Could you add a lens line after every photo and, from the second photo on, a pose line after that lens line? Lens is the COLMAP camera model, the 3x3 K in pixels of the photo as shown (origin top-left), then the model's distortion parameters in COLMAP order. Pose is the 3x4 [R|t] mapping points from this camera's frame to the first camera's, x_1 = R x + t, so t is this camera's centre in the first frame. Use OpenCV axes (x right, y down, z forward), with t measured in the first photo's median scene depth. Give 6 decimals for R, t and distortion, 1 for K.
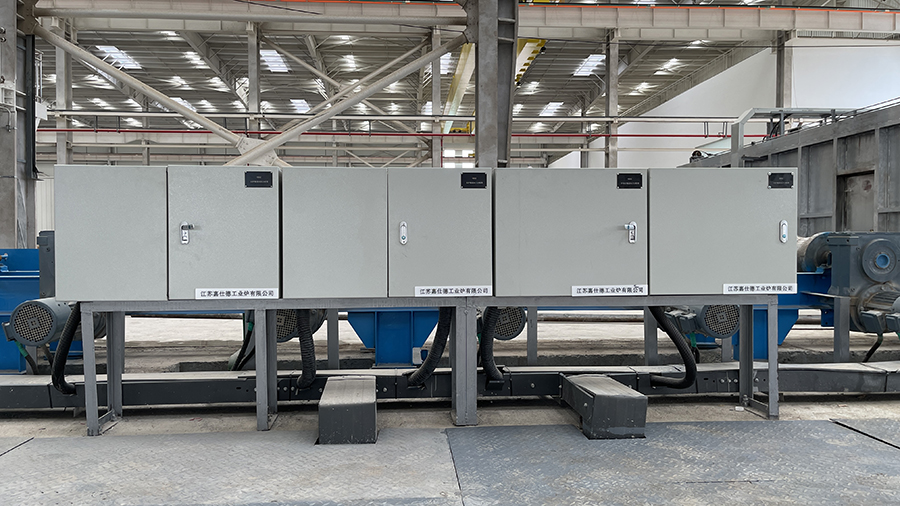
lens RADIAL K [[673.2, 0, 450.0], [0, 673.2, 253.0], [0, 0, 1]] dist [0.078445, -0.079045]
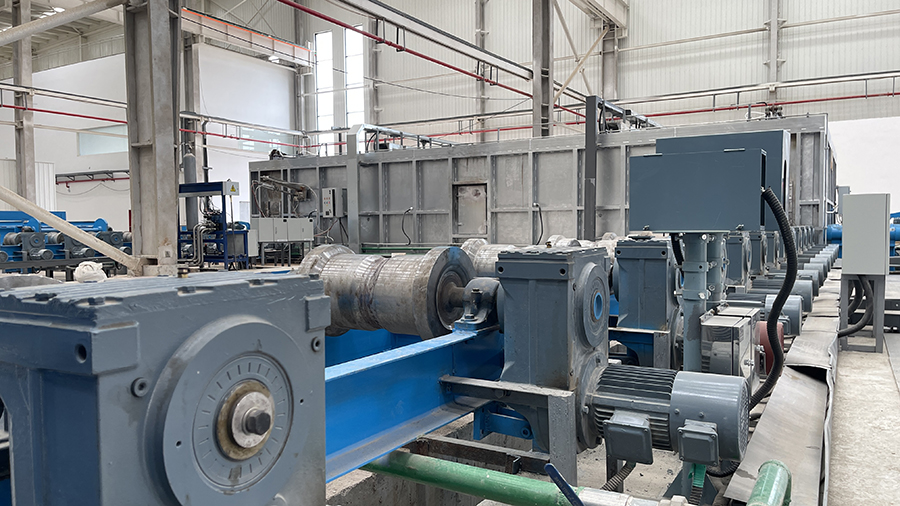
lens RADIAL K [[673.2, 0, 450.0], [0, 673.2, 253.0], [0, 0, 1]] dist [0.078445, -0.079045]
pose [[0.580415, -0.034507, 0.813590, -0.468168], [0.021006, 0.999404, 0.027402, -0.008375], [-0.814050, 0.001186, 0.580793, 0.161625]]
